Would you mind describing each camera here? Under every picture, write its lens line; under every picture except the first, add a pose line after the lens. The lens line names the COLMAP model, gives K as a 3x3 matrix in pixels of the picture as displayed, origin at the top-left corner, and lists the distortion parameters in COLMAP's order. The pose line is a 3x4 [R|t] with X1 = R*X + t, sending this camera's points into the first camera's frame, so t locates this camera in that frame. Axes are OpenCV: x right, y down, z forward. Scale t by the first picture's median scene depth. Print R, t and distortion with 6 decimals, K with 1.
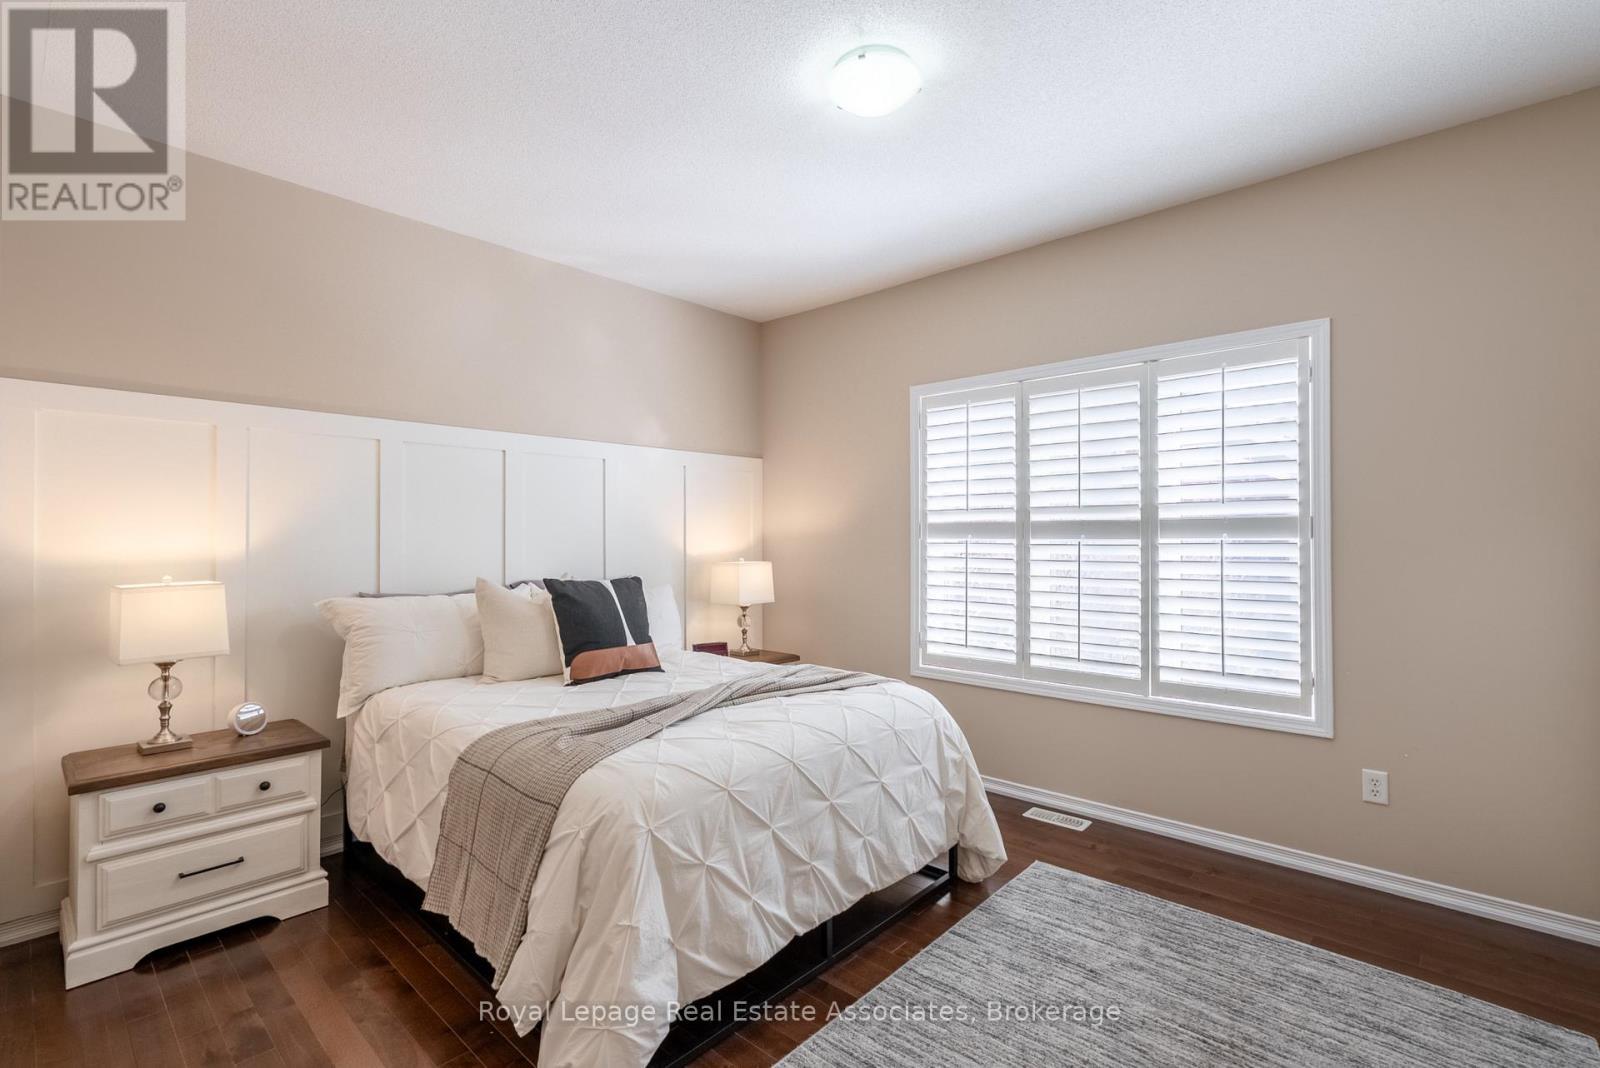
lens RADIAL K [[726.8, 0, 788.0], [0, 726.8, 524.6], [0, 0, 1]] dist [-0.014309, 0.000838]
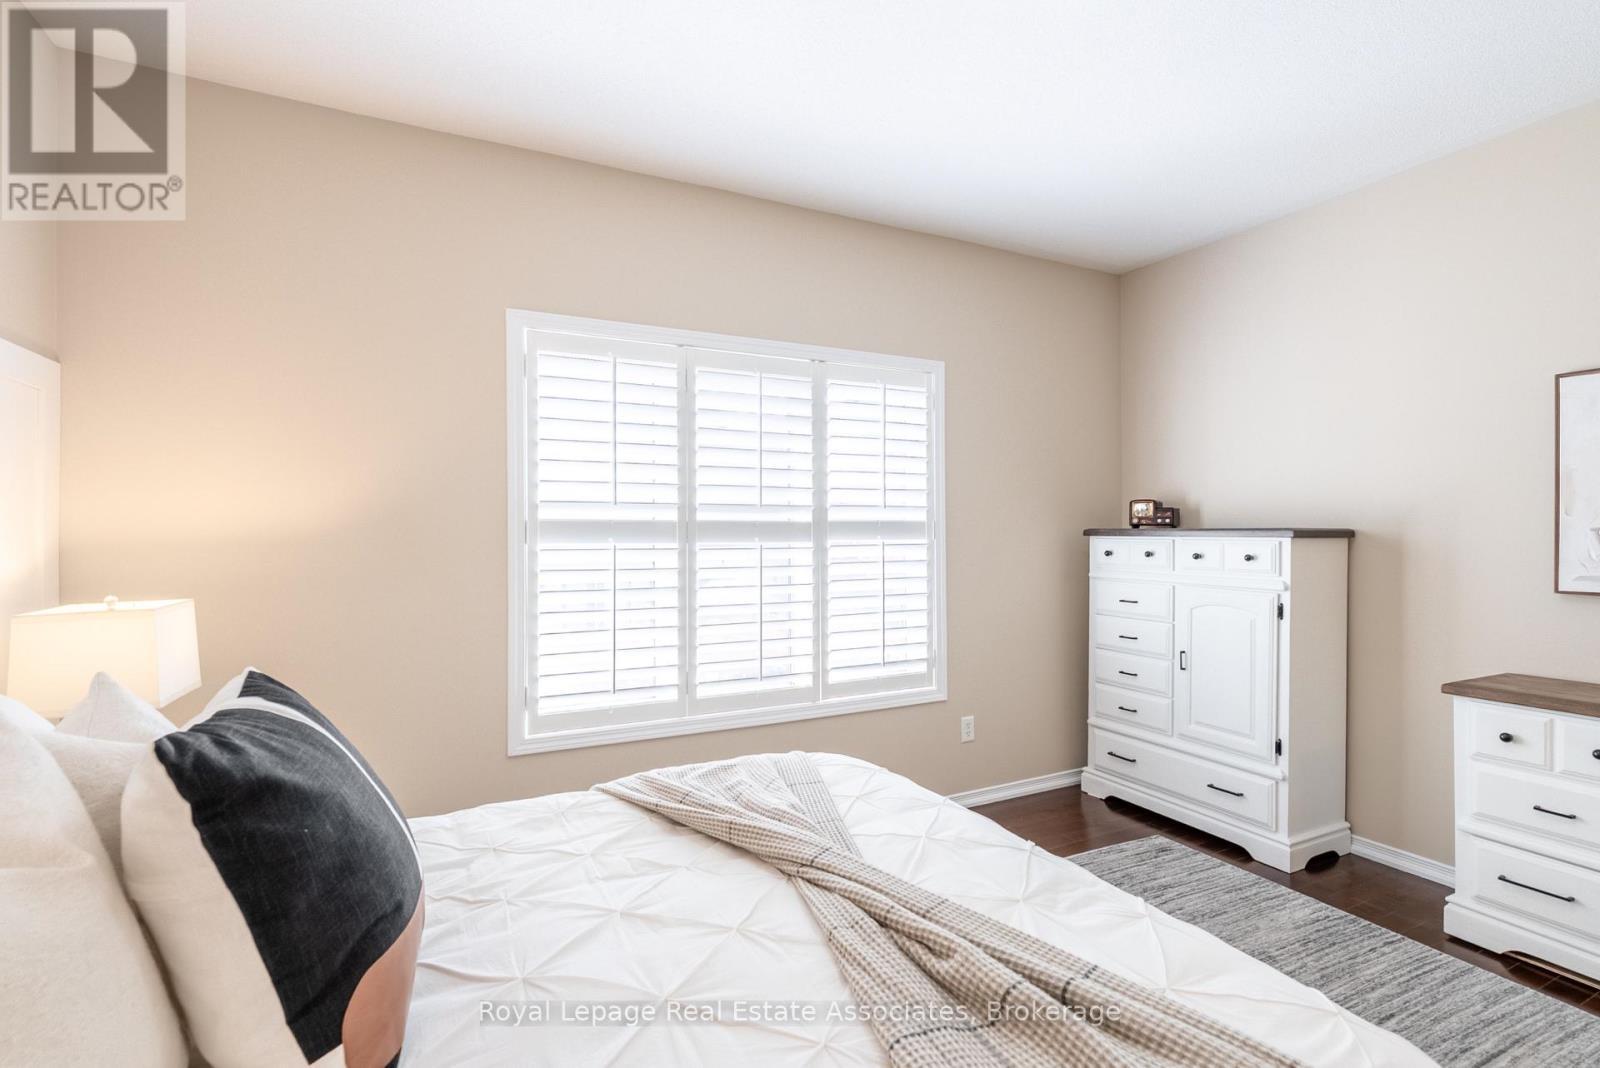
lens RADIAL K [[726.8, 0, 795.7], [0, 726.8, 536.0], [0, 0, 1]] dist [-0.014309, 0.000838]
pose [[0.356999, 0.003078, 0.934100, -0.412214], [-0.007973, 0.999968, -0.000248, 0.012708], [-0.934071, -0.007359, 0.357013, 0.645658]]
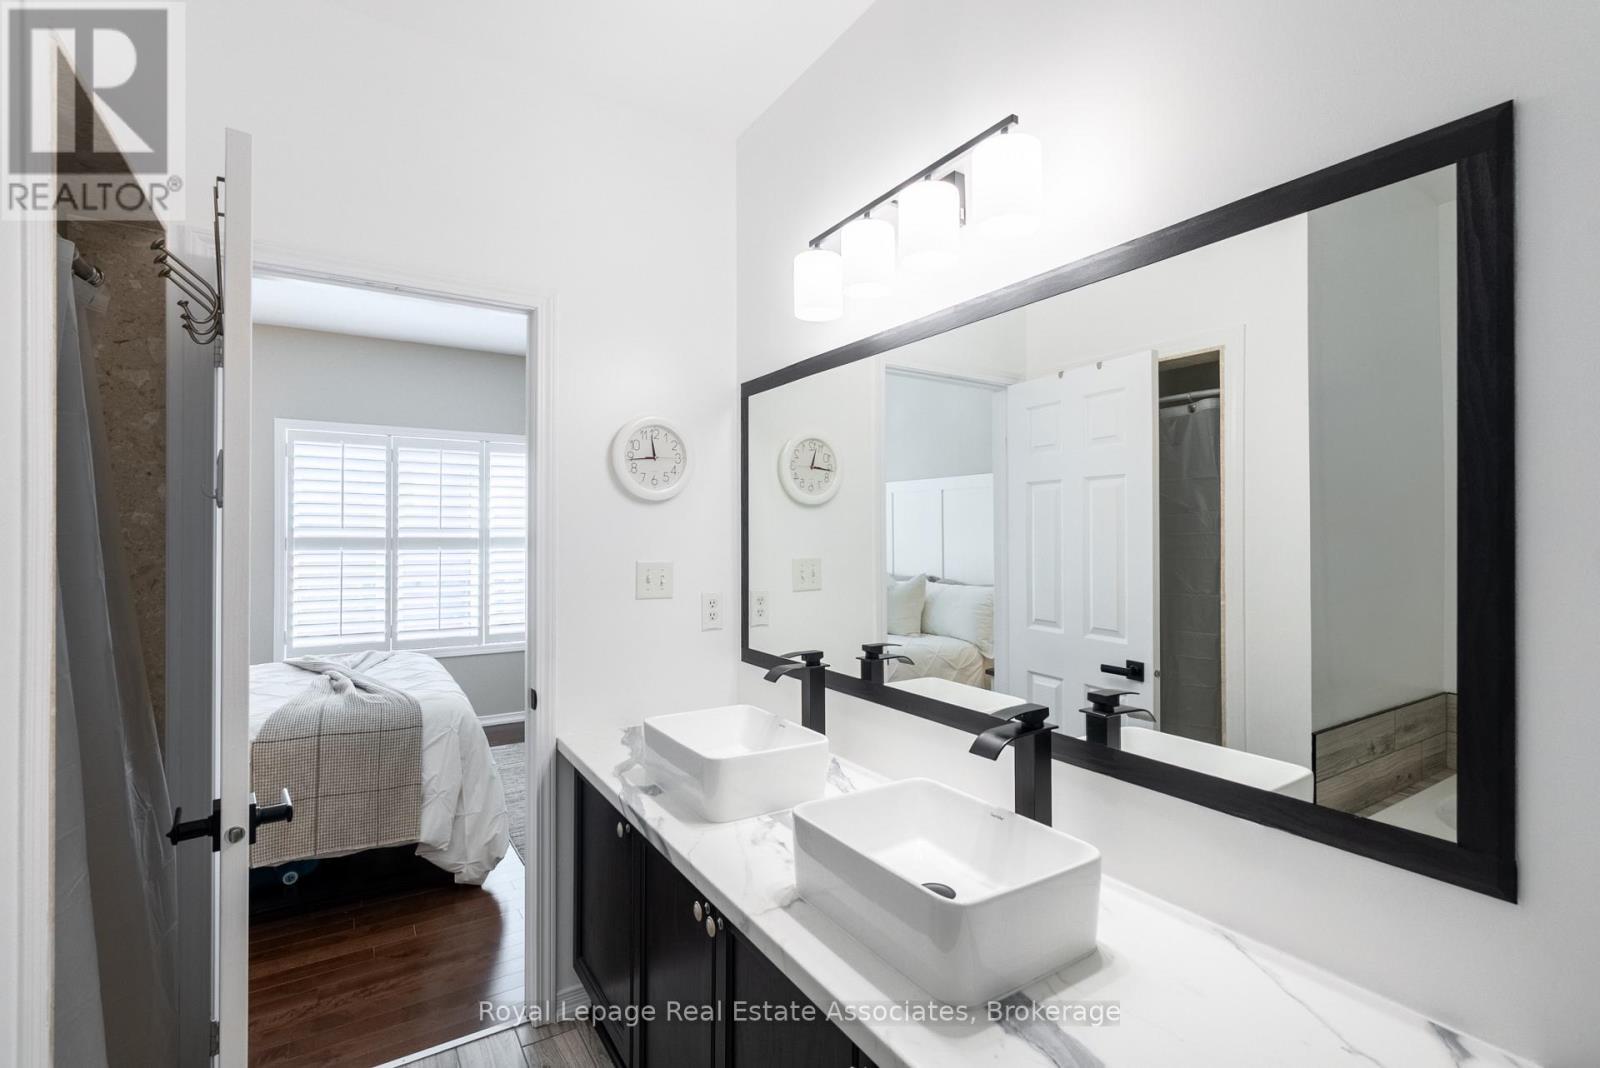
lens RADIAL K [[726.8, 0, 787.4], [0, 726.8, 538.0], [0, 0, 1]] dist [-0.014309, 0.000838]
pose [[0.261924, 0.005423, 0.965073, -0.869130], [-0.011851, 0.999927, -0.002403, -0.009717], [-0.965016, -0.010807, 0.261970, -0.094785]]
